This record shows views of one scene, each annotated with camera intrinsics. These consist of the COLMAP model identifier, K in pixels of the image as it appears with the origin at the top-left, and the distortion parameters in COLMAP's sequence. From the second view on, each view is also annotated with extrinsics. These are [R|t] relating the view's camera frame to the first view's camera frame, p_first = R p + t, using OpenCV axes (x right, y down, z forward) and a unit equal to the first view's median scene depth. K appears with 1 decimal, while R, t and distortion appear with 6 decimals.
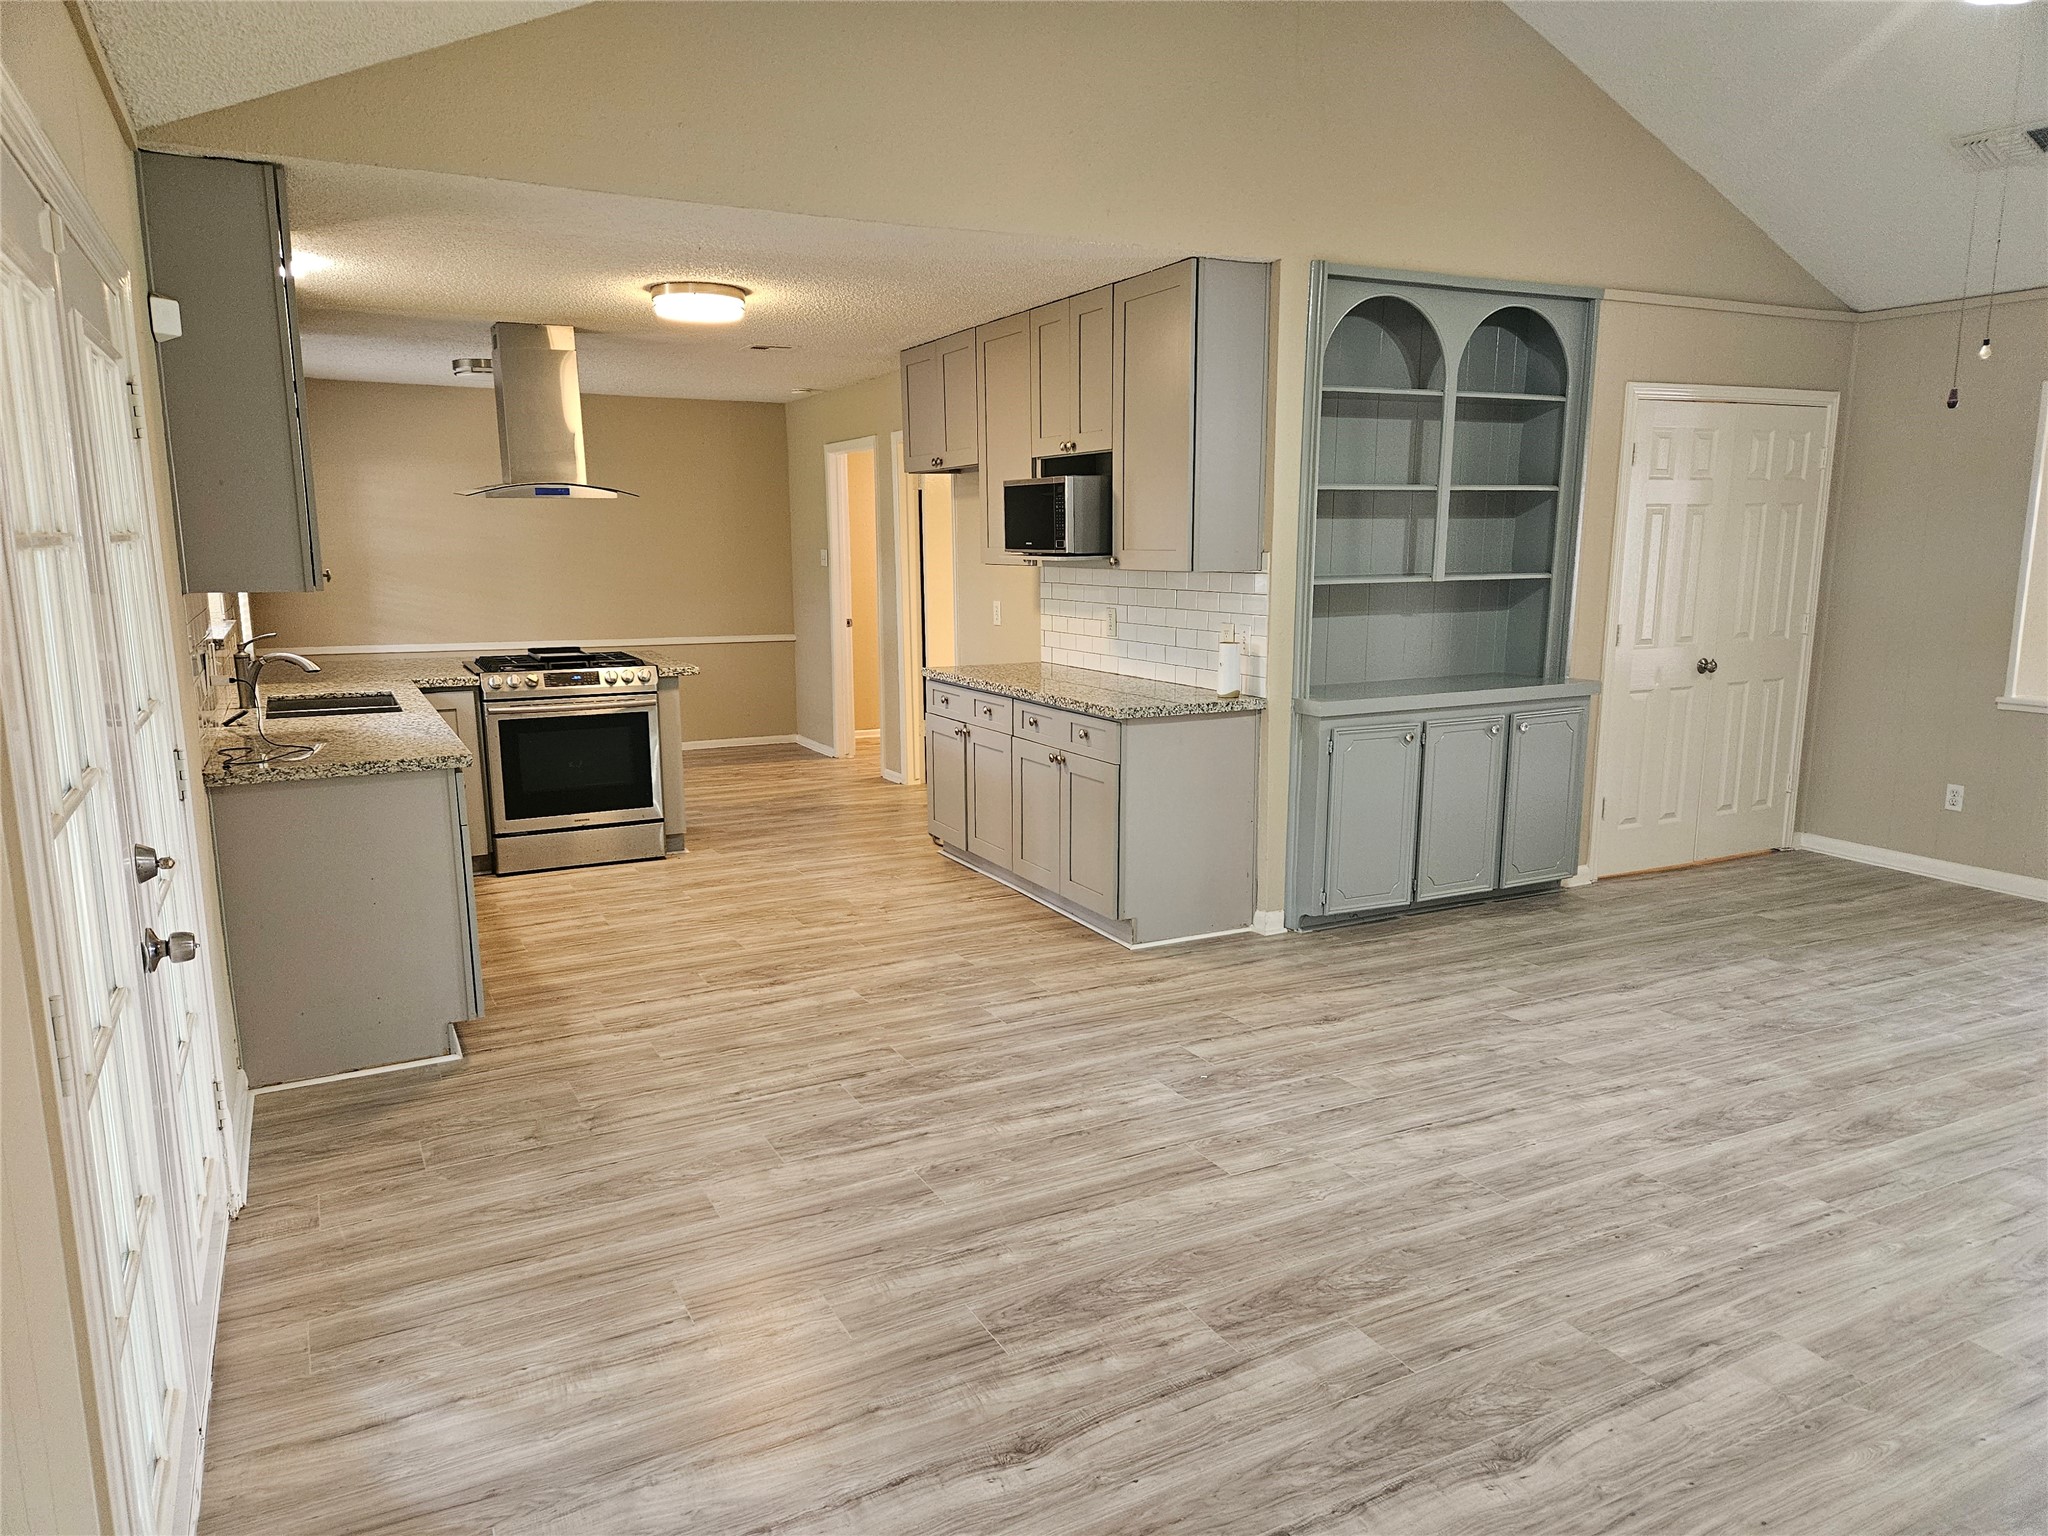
lens RADIAL K [[1366.0, 0, 1018.0], [0, 1366.0, 783.9], [0, 0, 1]] dist [0.077165, -0.066013]
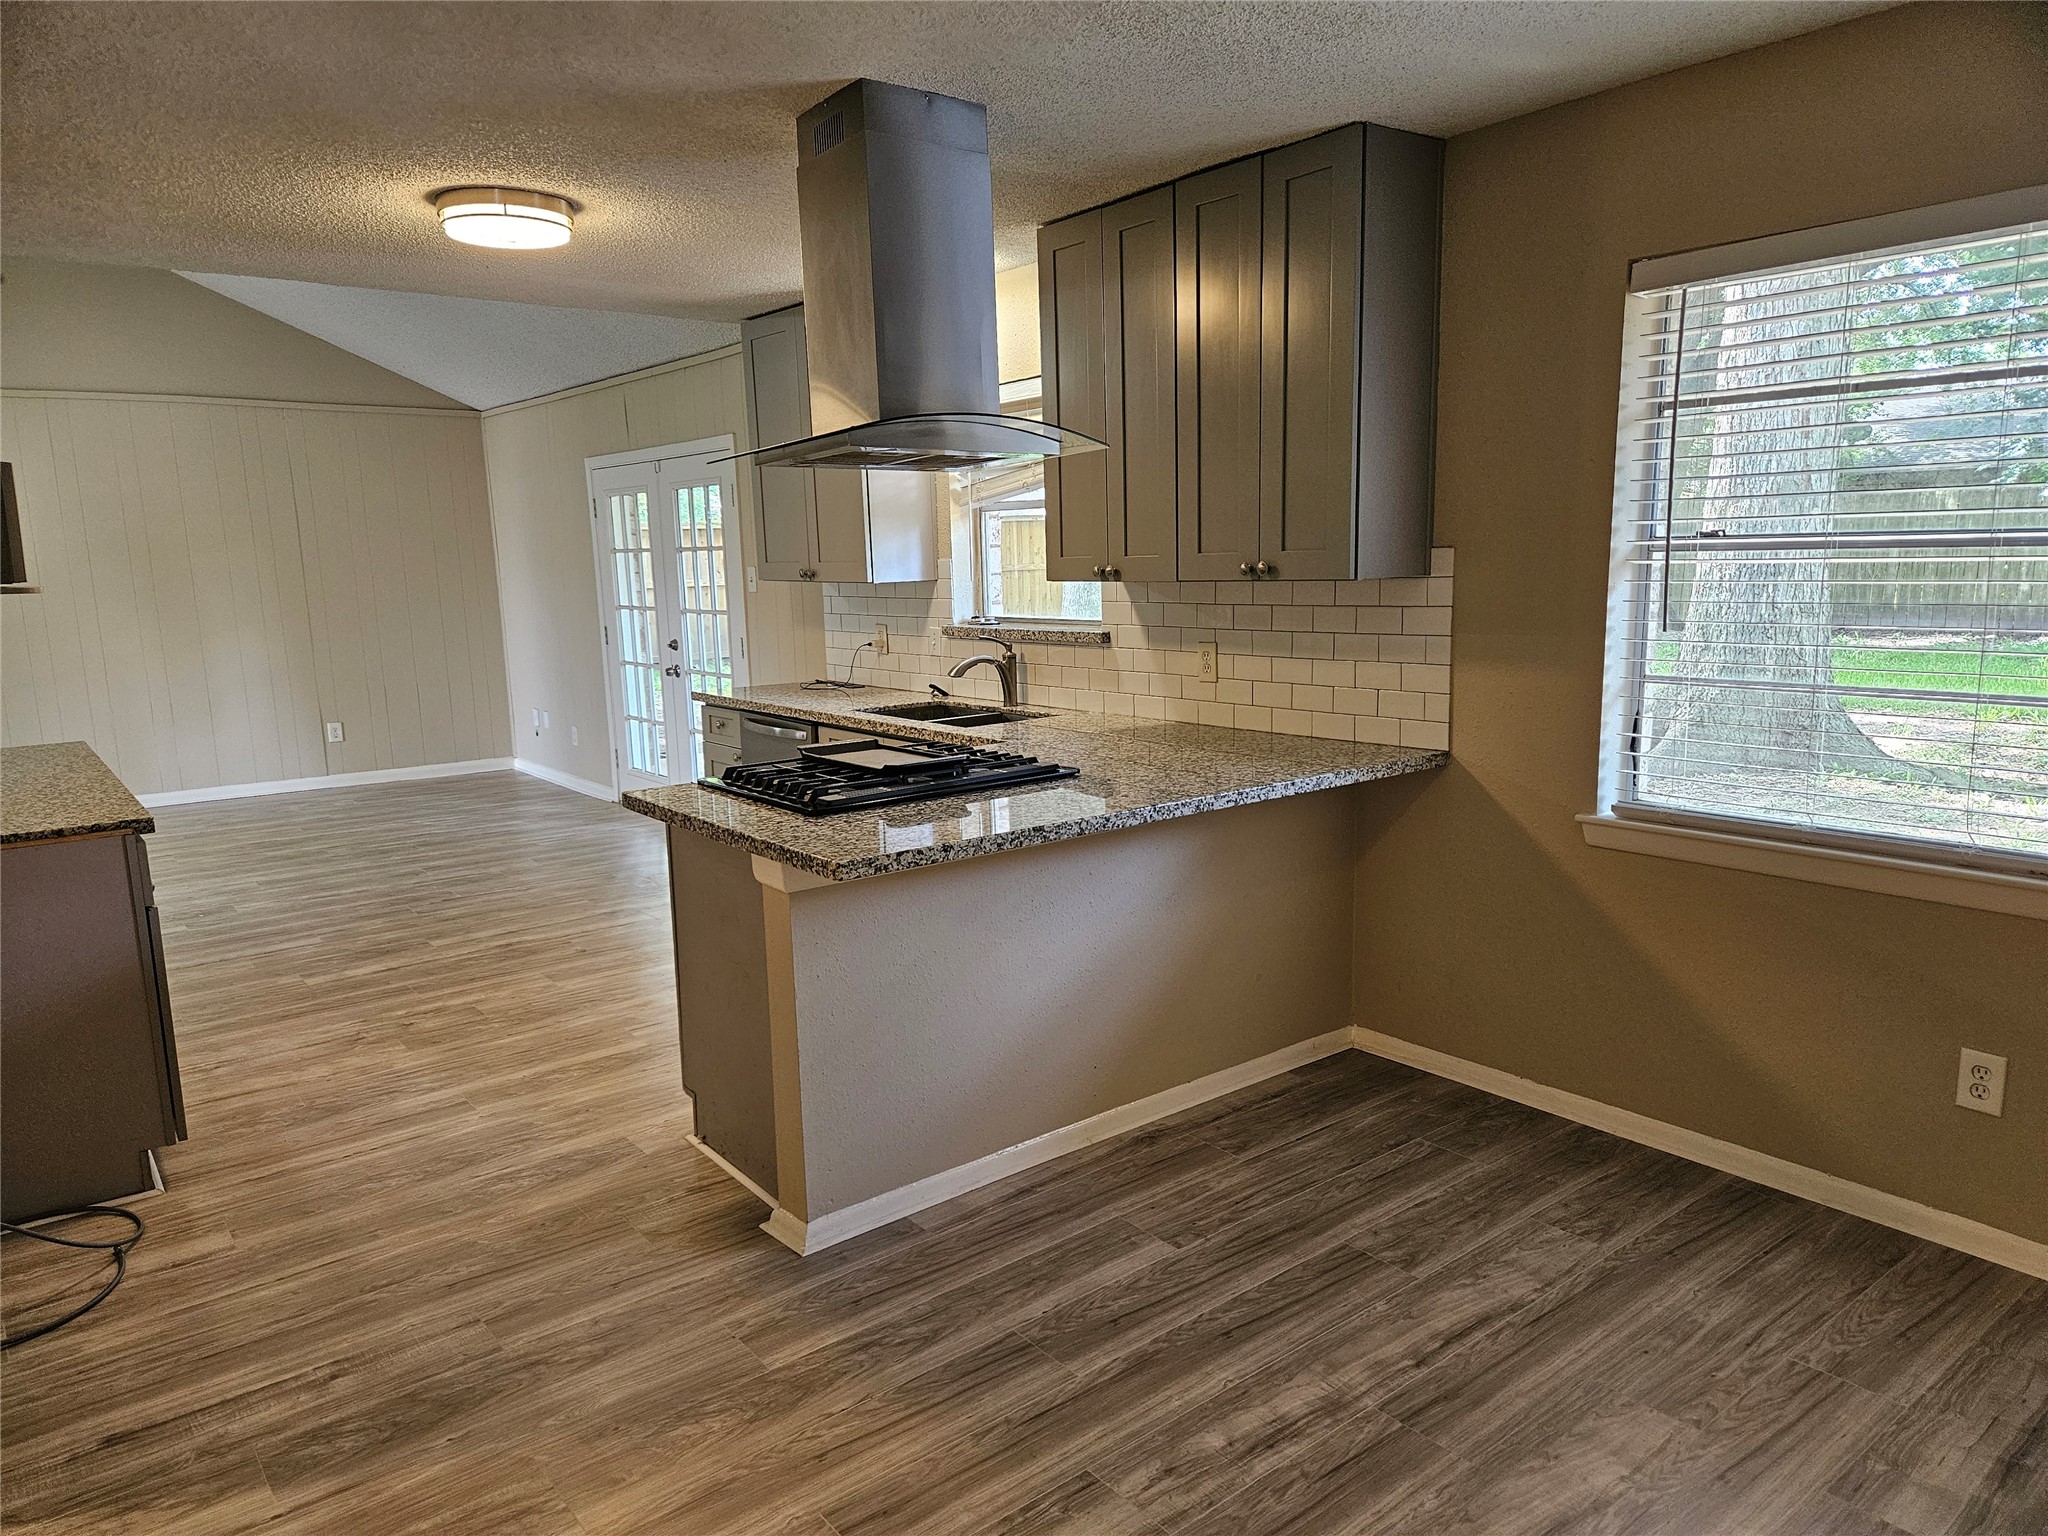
lens RADIAL K [[1366.0, 0, 1011.5], [0, 1366.0, 788.7], [0, 0, 1]] dist [0.077165, -0.066013]
pose [[-0.982665, 0.059249, -0.175669, -0.343607], [-0.005231, 0.938319, 0.345732, -0.323212], [0.185318, 0.340657, -0.921743, 1.814977]]
